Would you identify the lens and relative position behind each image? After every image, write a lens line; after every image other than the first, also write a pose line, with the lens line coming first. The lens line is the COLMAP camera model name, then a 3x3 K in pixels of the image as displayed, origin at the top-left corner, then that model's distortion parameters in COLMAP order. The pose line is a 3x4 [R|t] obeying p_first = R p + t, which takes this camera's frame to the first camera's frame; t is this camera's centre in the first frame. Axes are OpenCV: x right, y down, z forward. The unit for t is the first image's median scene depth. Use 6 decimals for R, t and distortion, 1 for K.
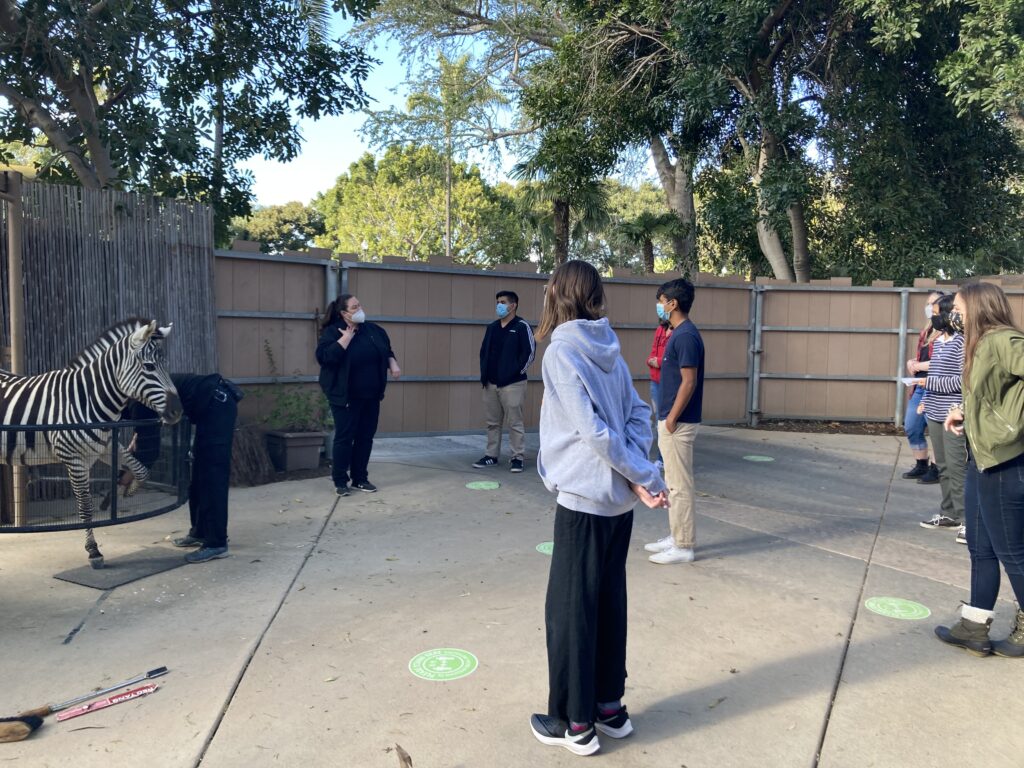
lens RADIAL K [[852.7, 0, 512.0], [0, 852.7, 384.0], [0, 0, 1]] dist [-0.008102, -0.012907]
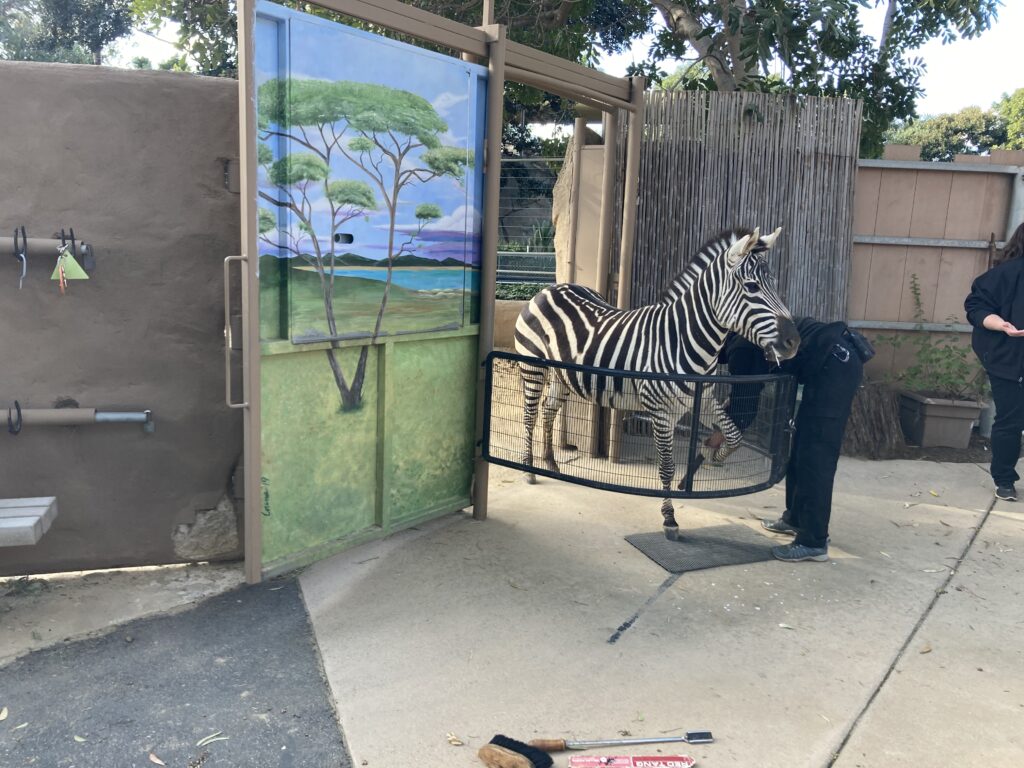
lens RADIAL K [[869.8, 0, 512.0], [0, 869.8, 384.0], [0, 0, 1]] dist [0.038477, -0.001977]
pose [[0.758739, 0.123464, -0.639587, -0.048511], [-0.068946, 0.991579, 0.109622, -0.017140], [0.647736, -0.039077, 0.760862, 0.170057]]
